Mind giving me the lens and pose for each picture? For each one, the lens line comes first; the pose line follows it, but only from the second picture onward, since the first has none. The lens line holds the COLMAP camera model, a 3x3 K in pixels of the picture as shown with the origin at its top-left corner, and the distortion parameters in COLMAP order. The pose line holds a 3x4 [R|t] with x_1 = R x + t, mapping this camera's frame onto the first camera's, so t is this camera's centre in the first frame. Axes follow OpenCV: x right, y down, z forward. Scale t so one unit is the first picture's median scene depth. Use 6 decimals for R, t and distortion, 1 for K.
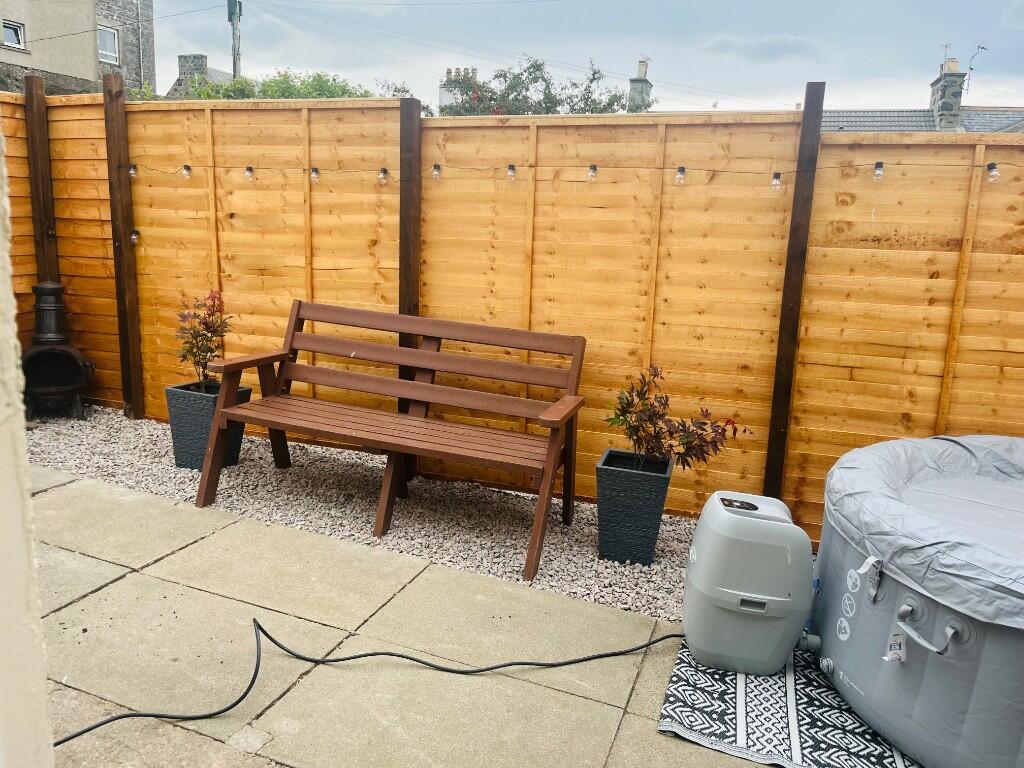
lens RADIAL K [[775.1, 0, 514.4], [0, 775.1, 384.2], [0, 0, 1]] dist [0.028207, -0.034833]
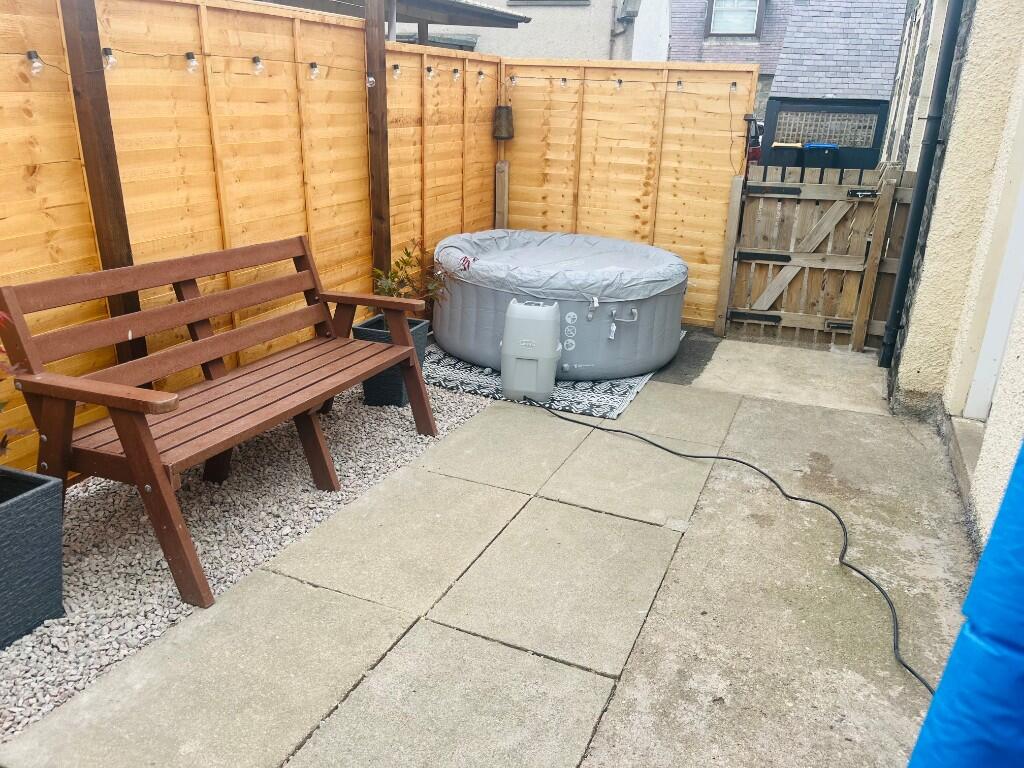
lens RADIAL K [[775.1, 0, 514.7], [0, 775.1, 385.6], [0, 0, 1]] dist [0.028207, -0.034833]
pose [[0.052579, -0.387435, 0.920396, -0.923271], [0.166017, 0.912237, 0.374517, -0.219743], [-0.984720, 0.133110, 0.112286, 0.634148]]
